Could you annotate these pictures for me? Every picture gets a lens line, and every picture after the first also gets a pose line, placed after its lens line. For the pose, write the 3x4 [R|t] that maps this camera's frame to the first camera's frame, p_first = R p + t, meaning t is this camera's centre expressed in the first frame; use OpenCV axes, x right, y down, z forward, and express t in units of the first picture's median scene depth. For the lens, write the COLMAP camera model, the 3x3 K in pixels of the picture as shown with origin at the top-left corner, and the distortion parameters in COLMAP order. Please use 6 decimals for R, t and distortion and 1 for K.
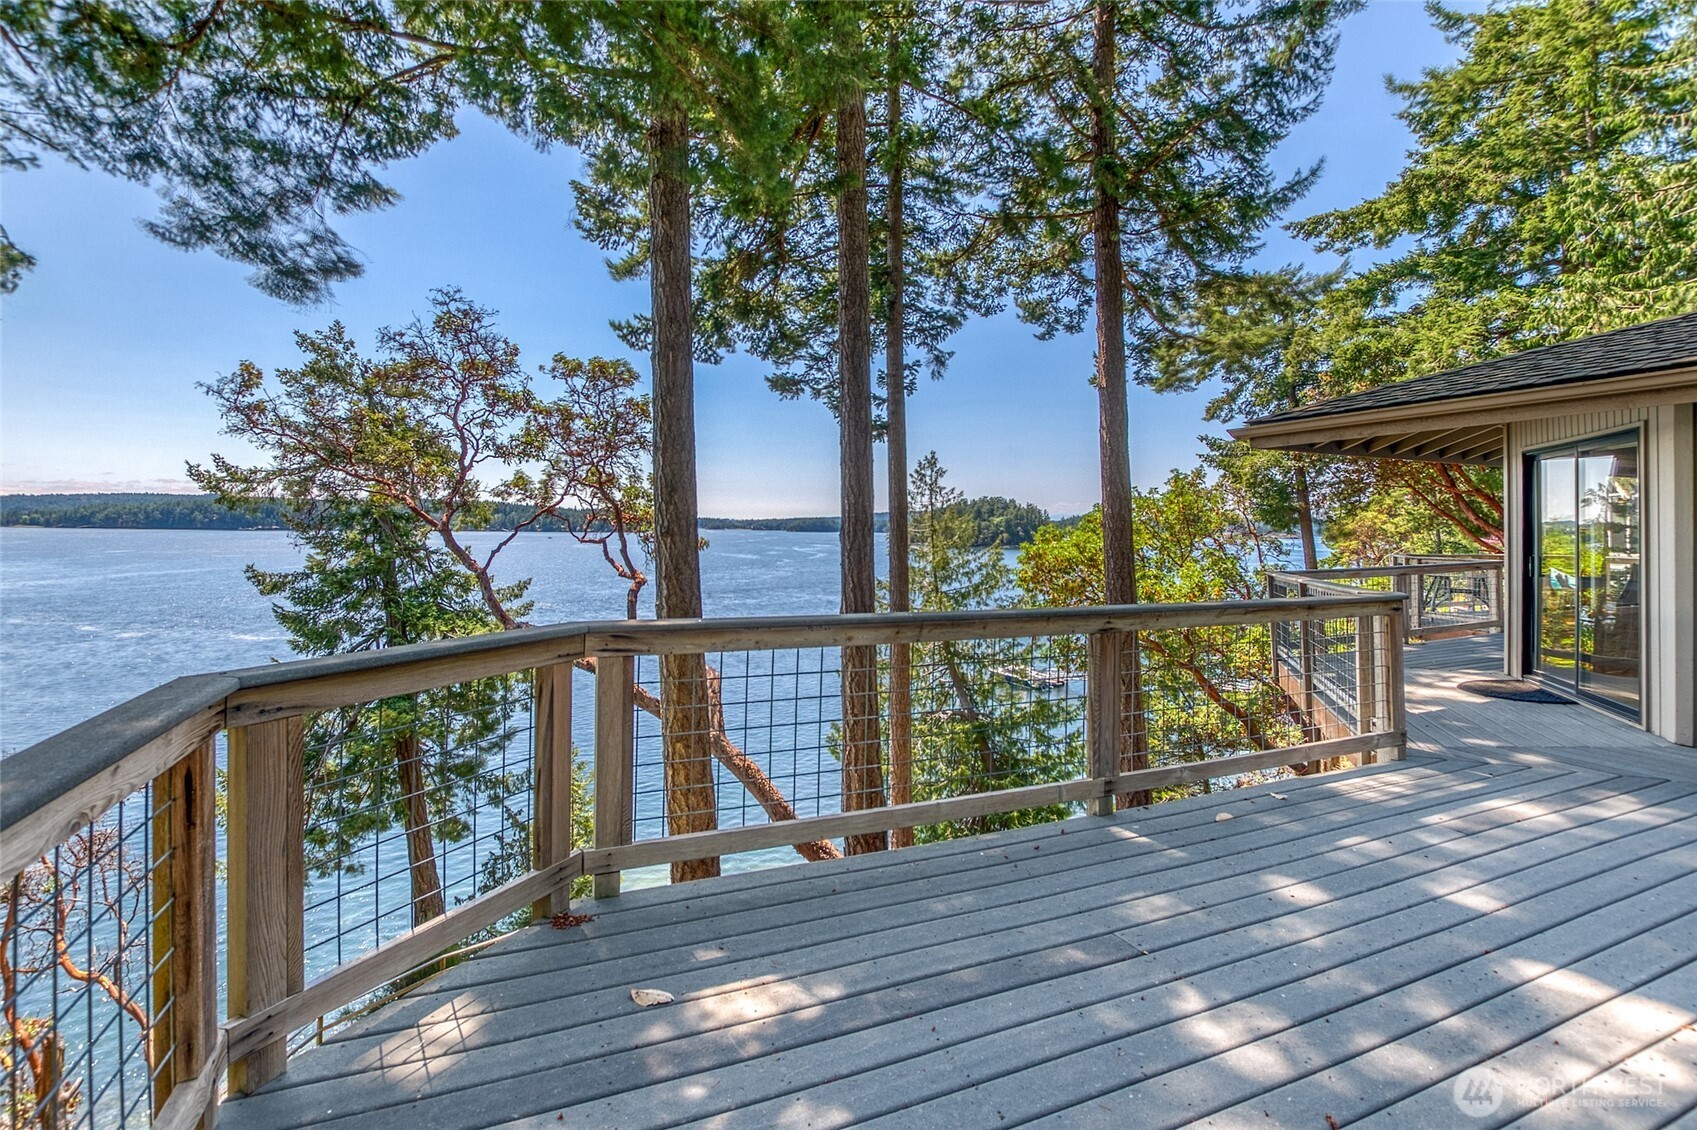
lens RADIAL K [[792.6, 0, 854.4], [0, 792.6, 515.0], [0, 0, 1]] dist [-0.014247, 0.000294]
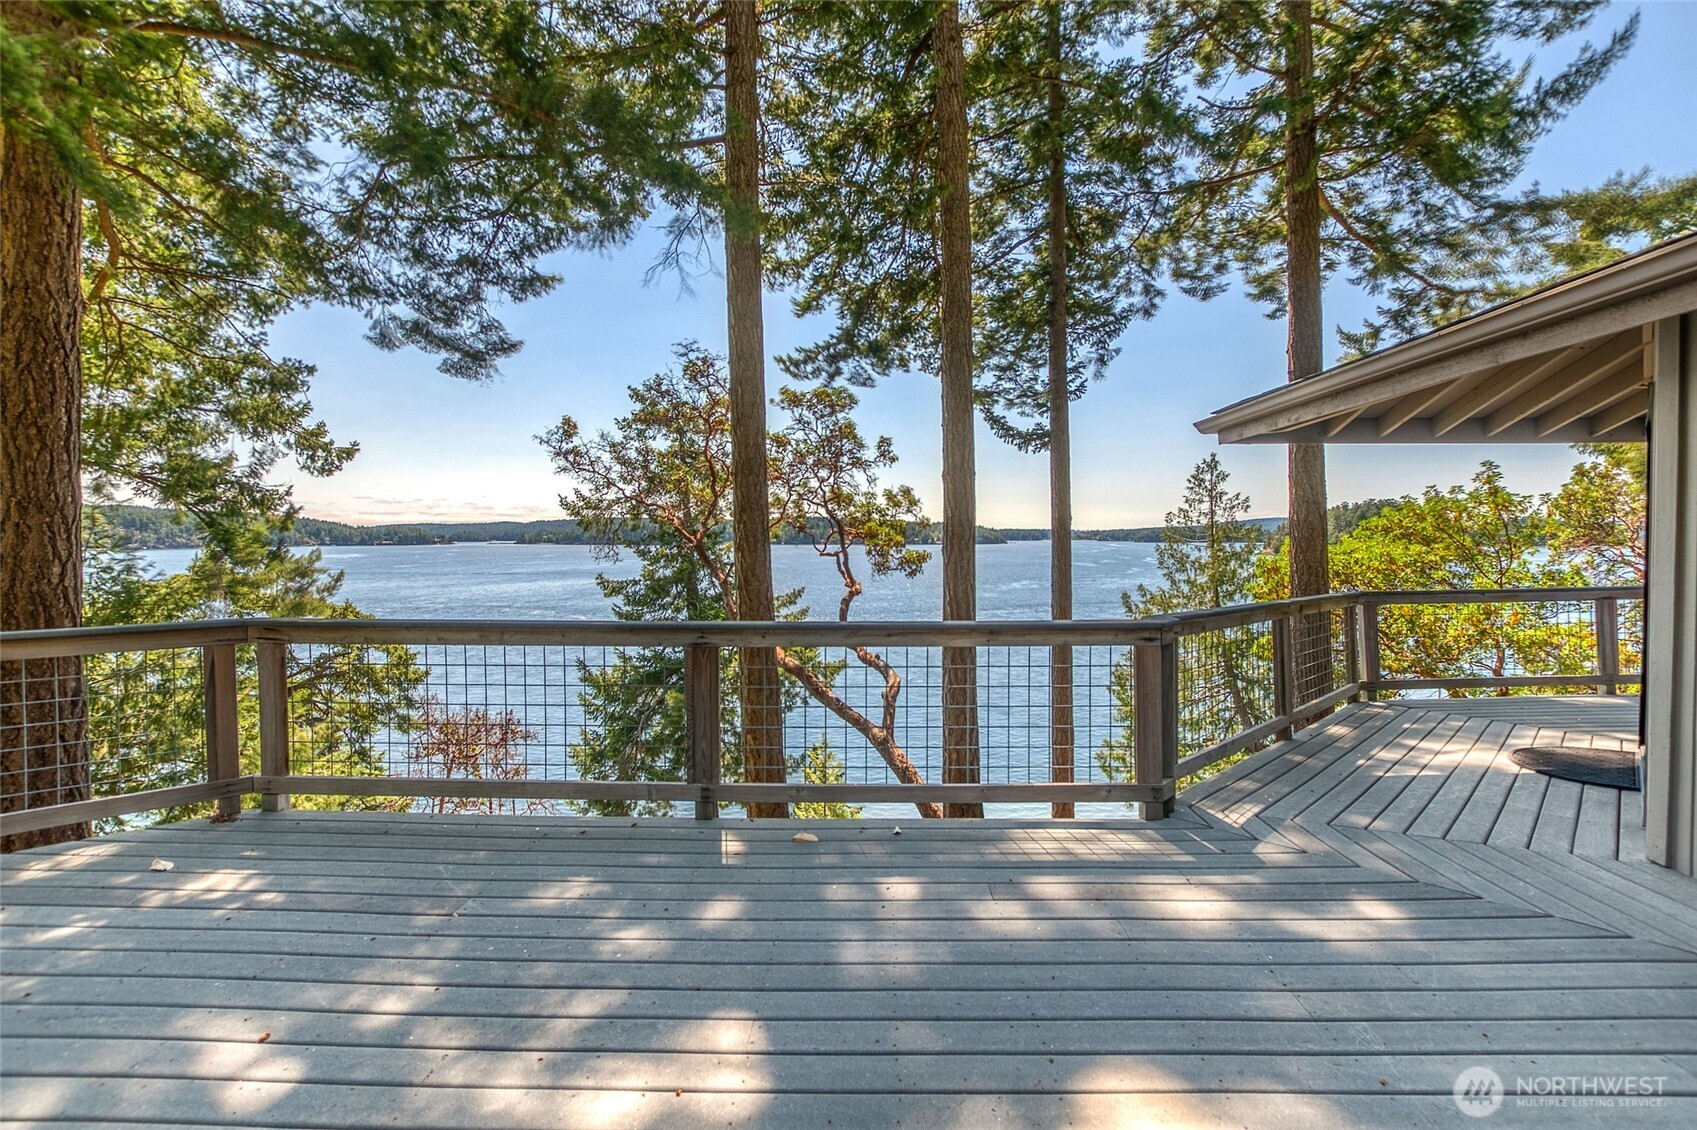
lens RADIAL K [[781.4, 0, 848.5], [0, 781.4, 565.0], [0, 0, 1]] dist [-0.016564, 0.000863]
pose [[0.901949, 0.003496, -0.431828, 0.201937], [0.017734, 0.998824, 0.045126, -0.001049], [0.431478, -0.048360, 0.900826, 0.033892]]
